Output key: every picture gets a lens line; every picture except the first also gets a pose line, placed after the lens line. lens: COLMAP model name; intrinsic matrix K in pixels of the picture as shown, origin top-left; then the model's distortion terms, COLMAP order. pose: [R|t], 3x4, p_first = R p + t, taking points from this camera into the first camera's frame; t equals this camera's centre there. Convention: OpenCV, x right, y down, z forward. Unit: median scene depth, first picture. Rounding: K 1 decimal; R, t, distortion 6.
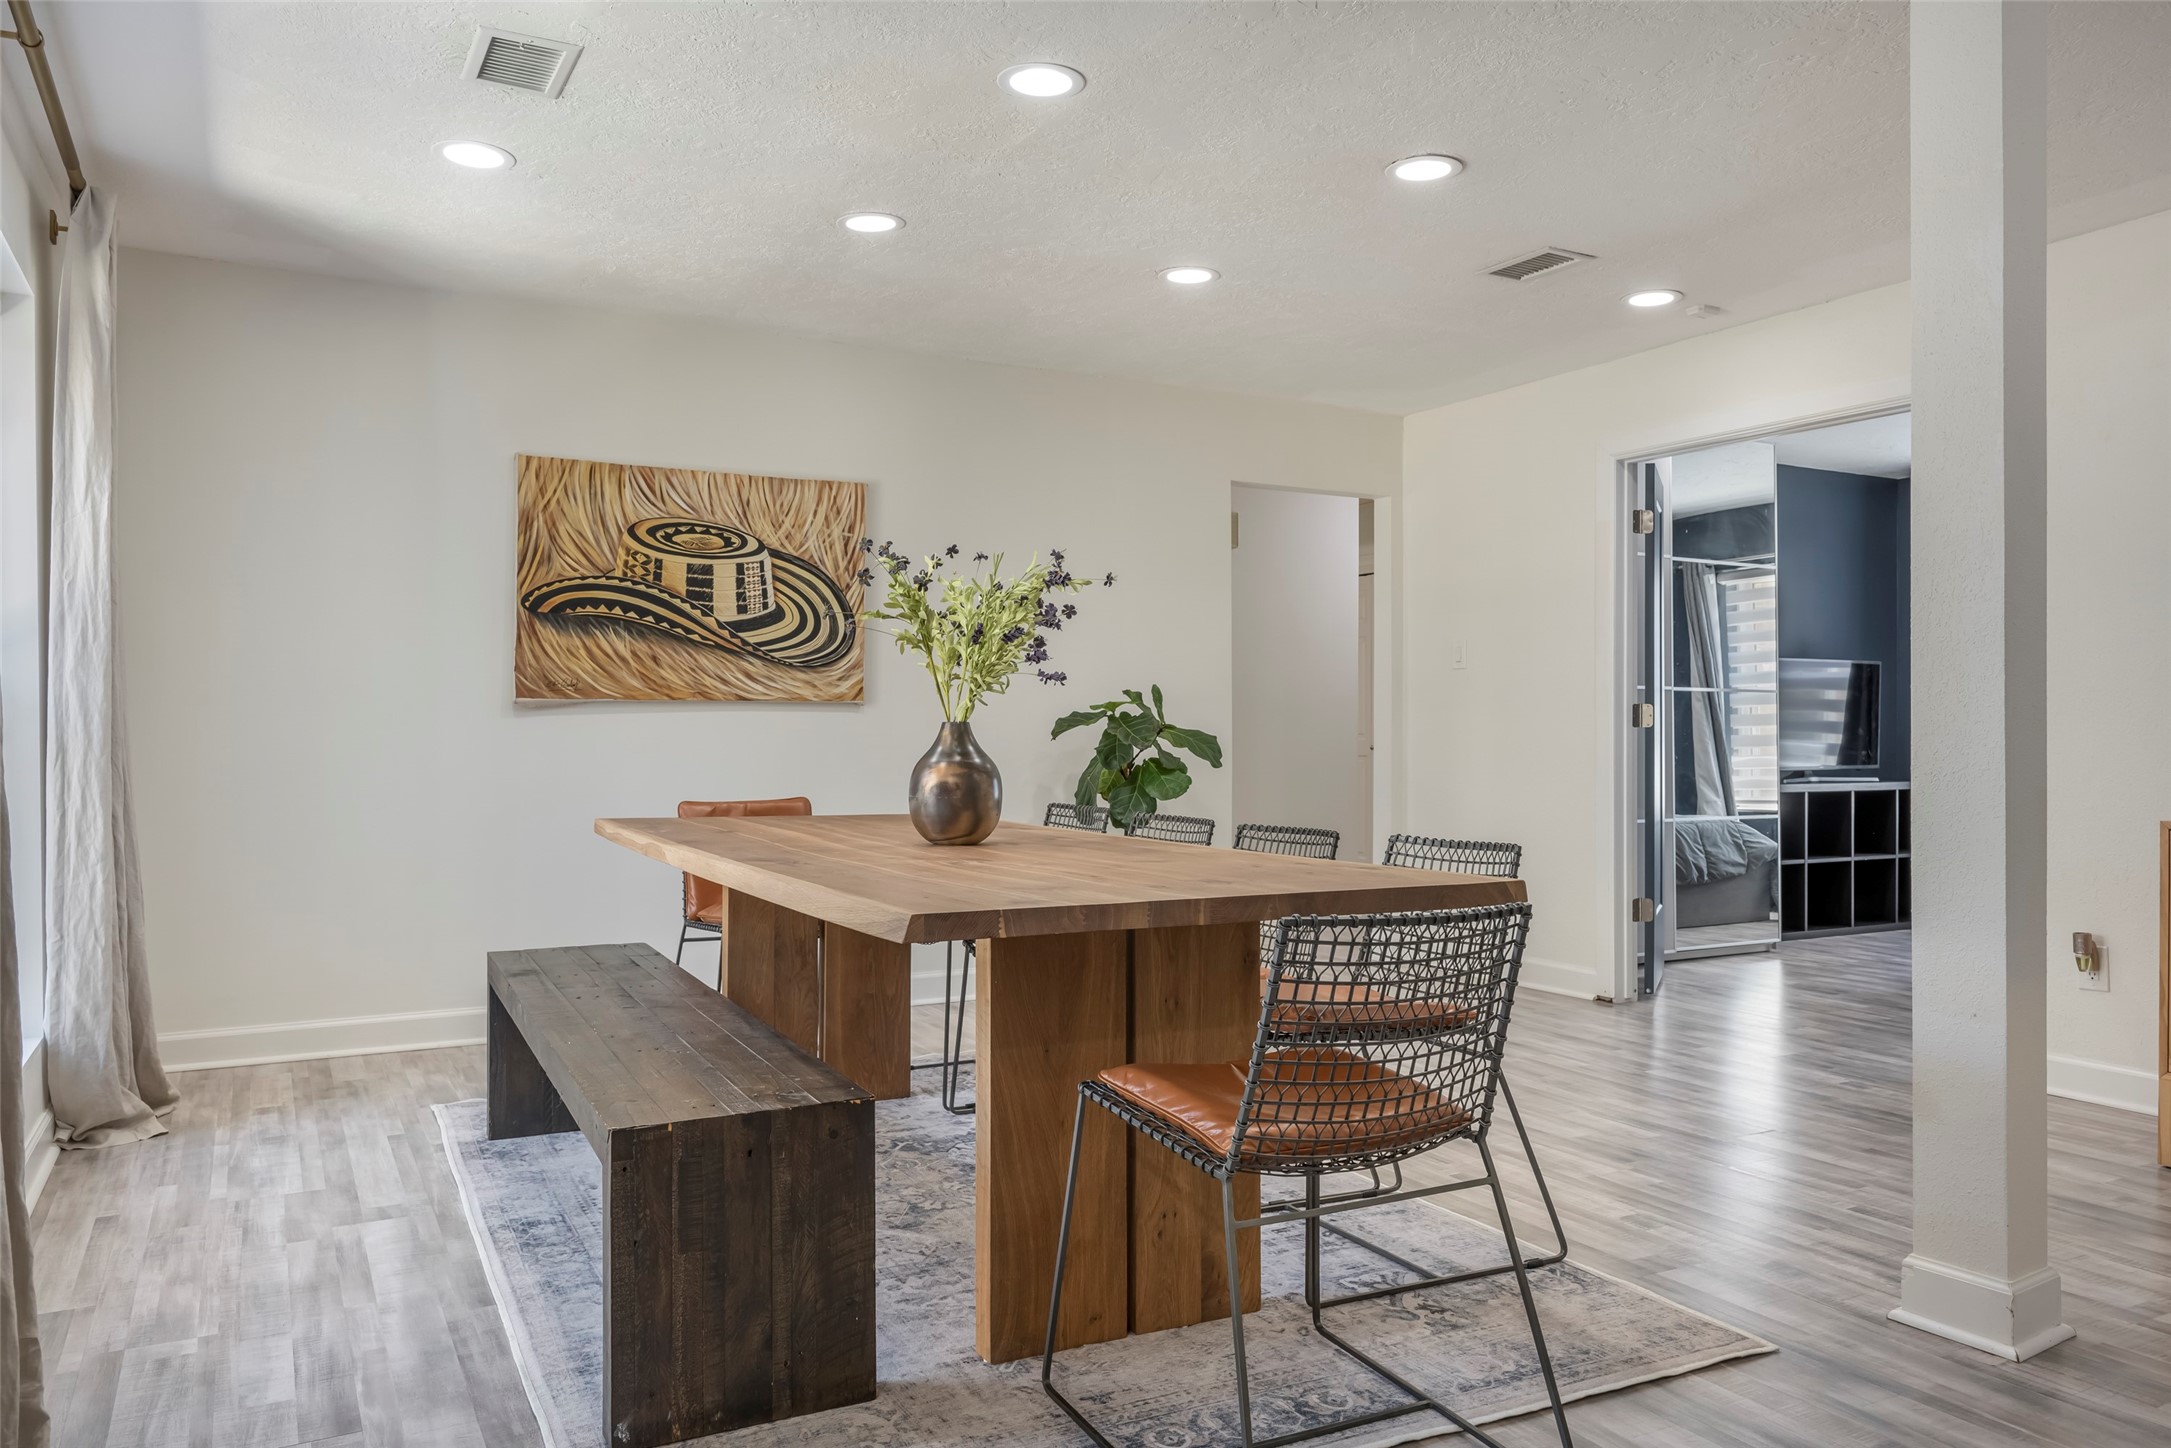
lens RADIAL K [[1503.7, 0, 1085.5], [0, 1503.7, 724.0], [0, 0, 1]] dist [-0.004893, 0.001240]
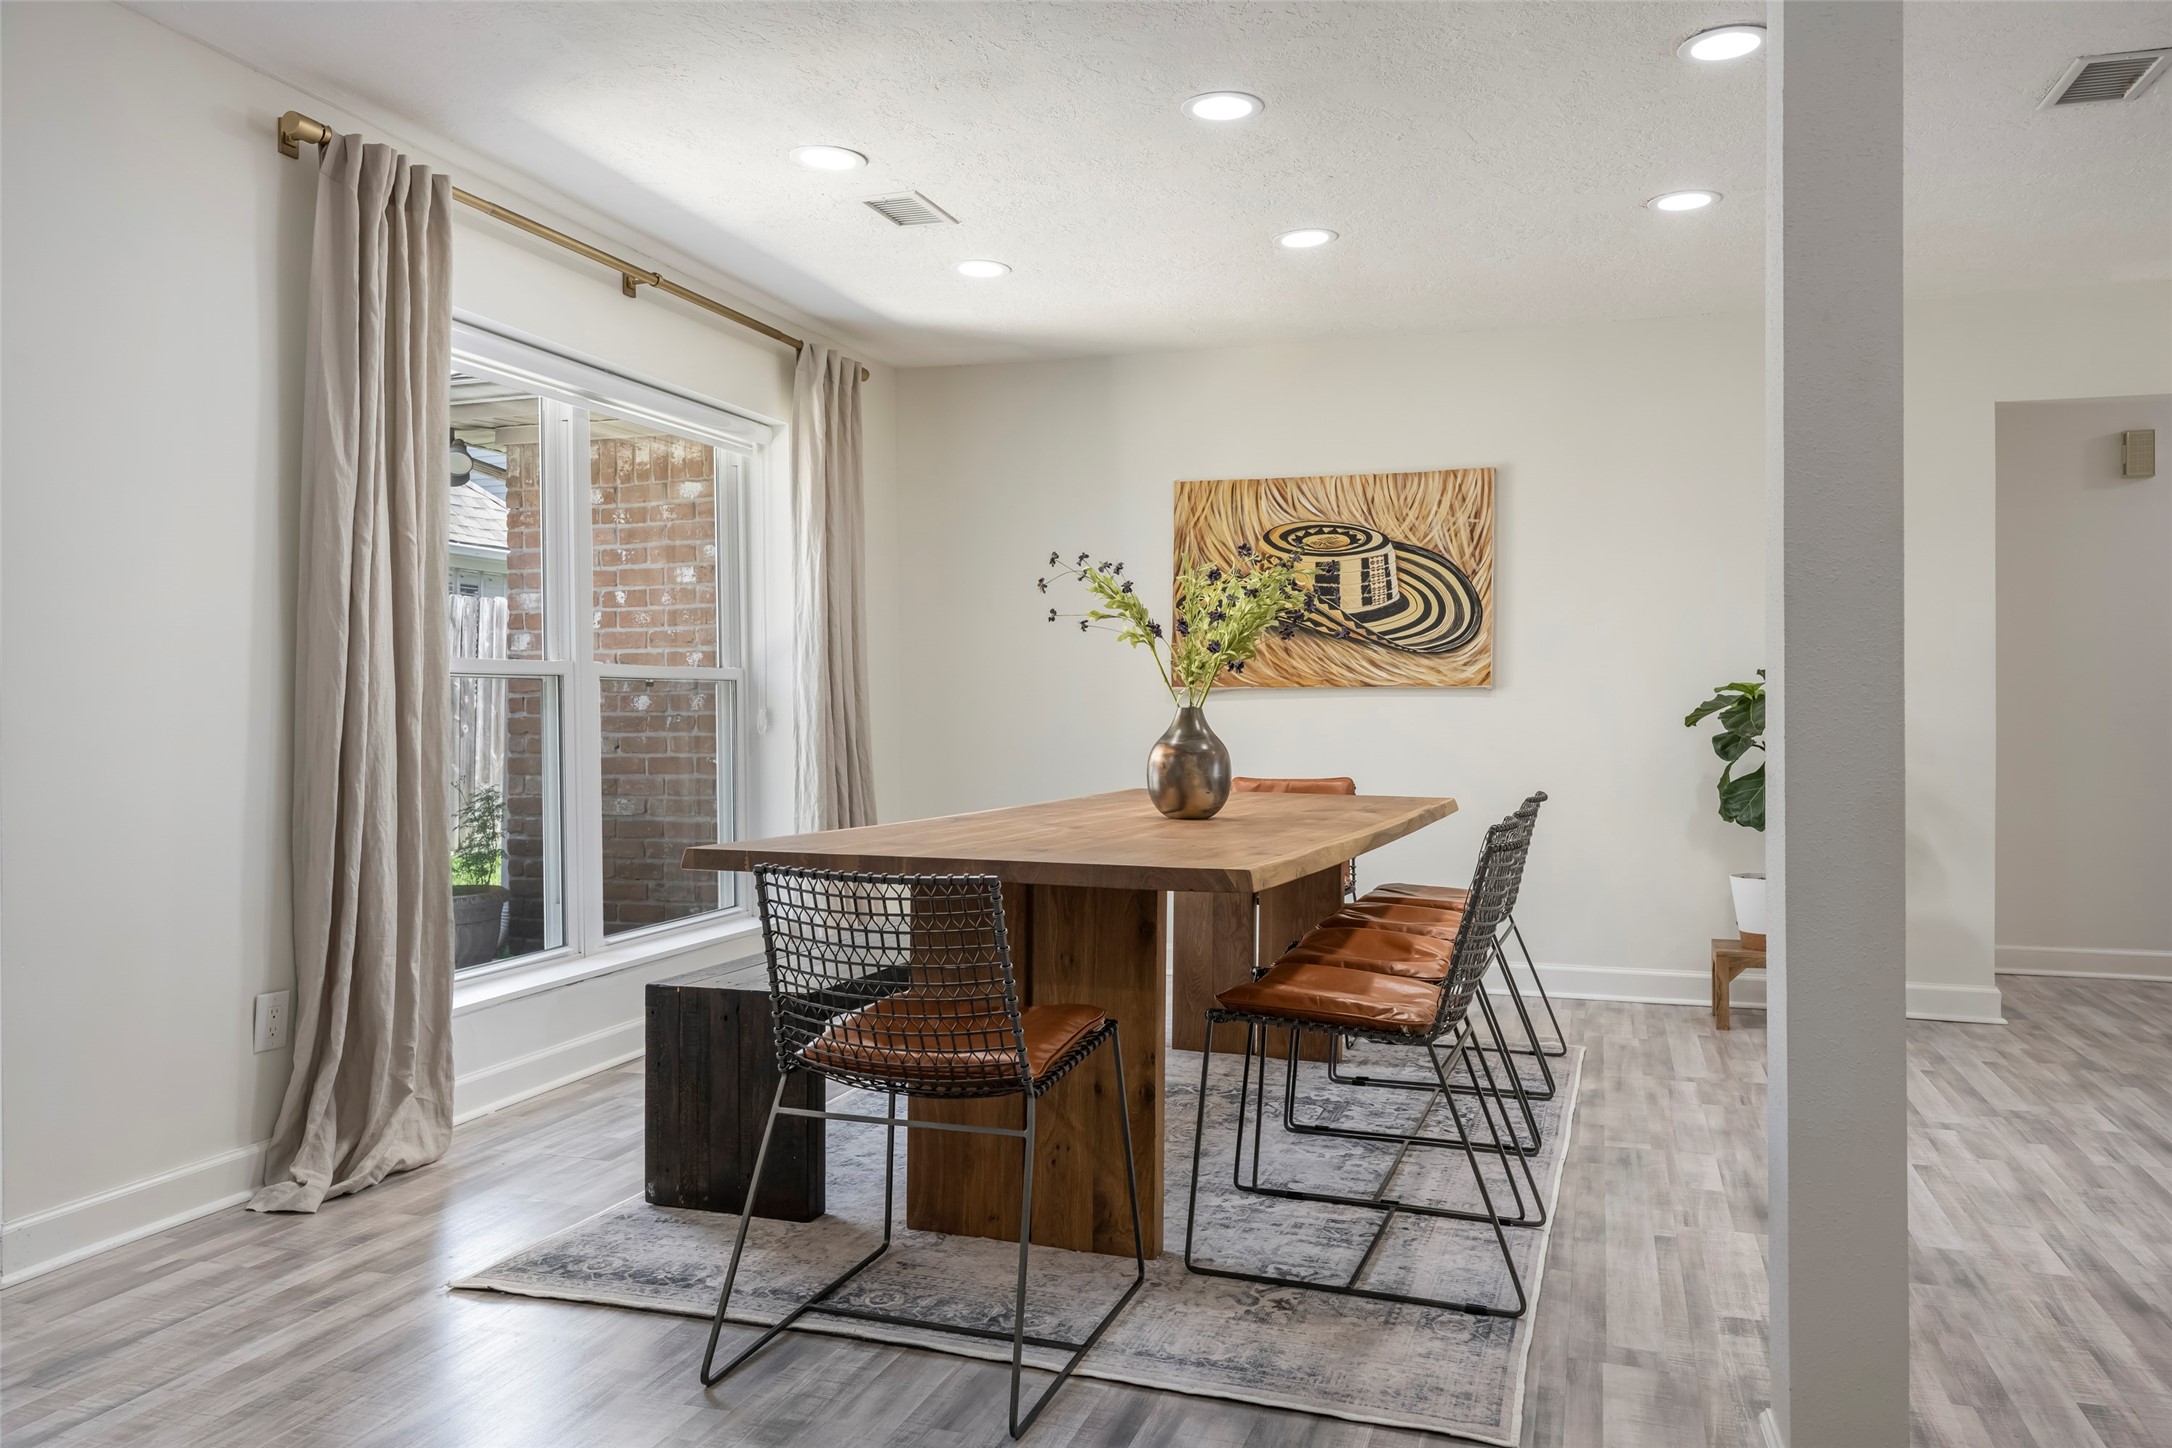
lens RADIAL K [[1543.5, 0, 1106.3], [0, 1543.5, 717.7], [0, 0, 1]] dist [-0.002968, 0.001418]
pose [[0.690468, 0.003332, -0.723355, 0.446010], [0.001586, 0.999980, 0.006120, -0.000567], [0.723361, -0.005372, 0.690449, 0.112376]]
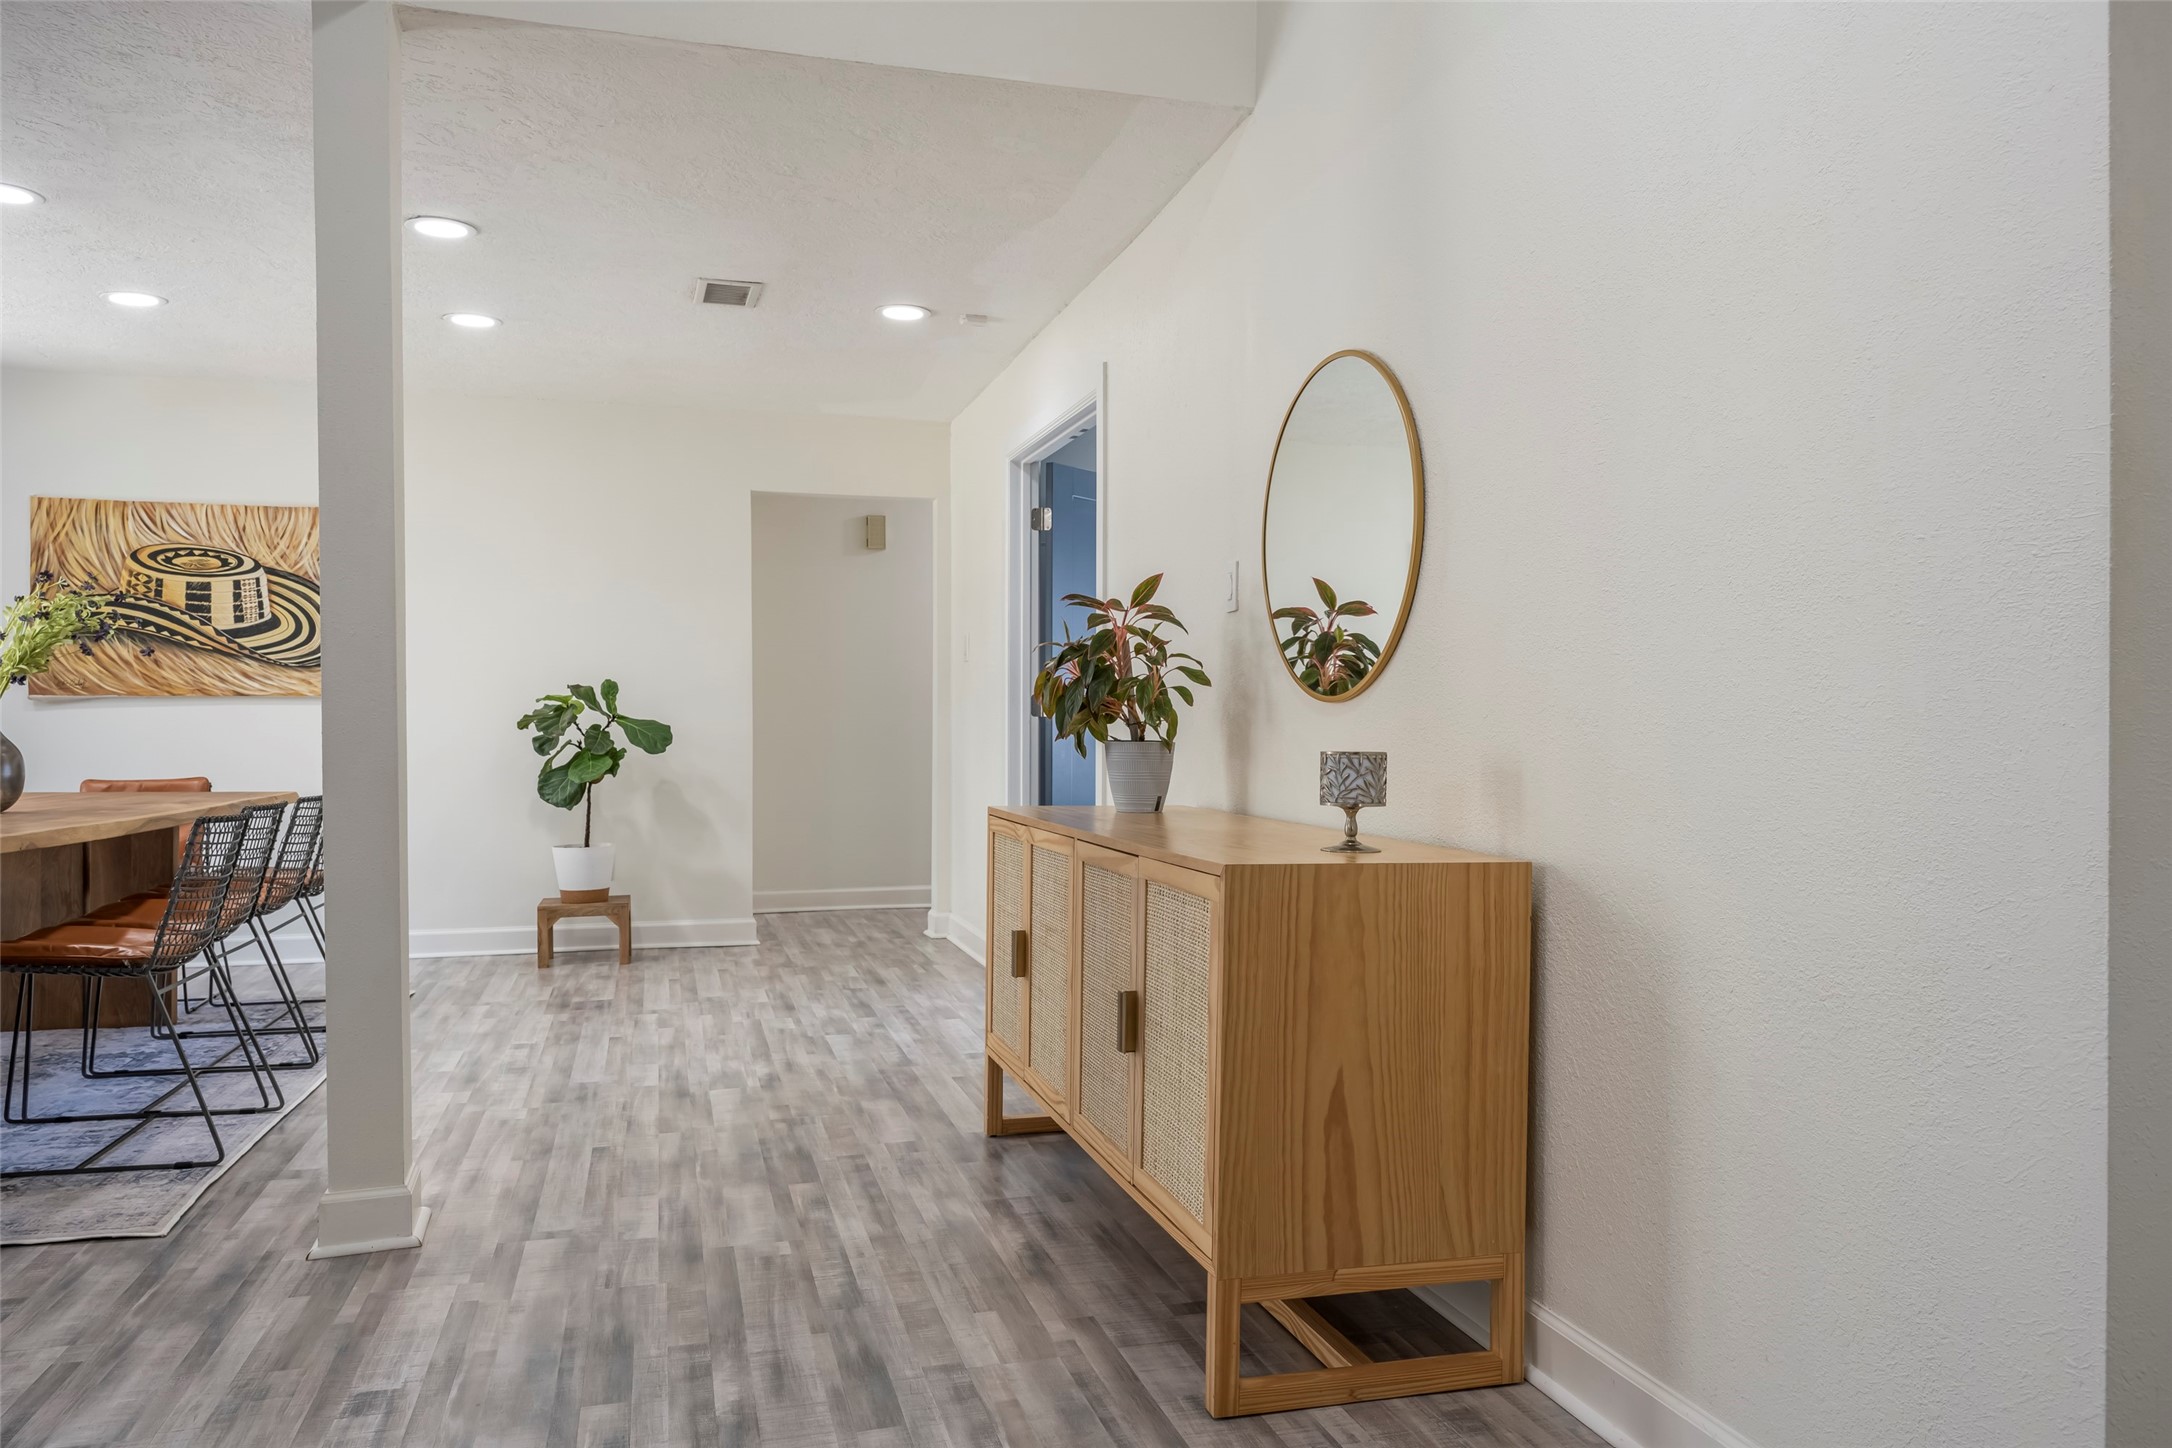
lens RADIAL K [[1486.6, 0, 1086.0], [0, 1486.6, 724.0], [0, 0, 1]] dist [0.002906, -0.003722]
pose [[0.976157, -0.001665, -0.217059, 0.693433], [0.003248, 0.999971, 0.006936, 0.000641], [0.217041, -0.007476, 0.976134, -0.000600]]
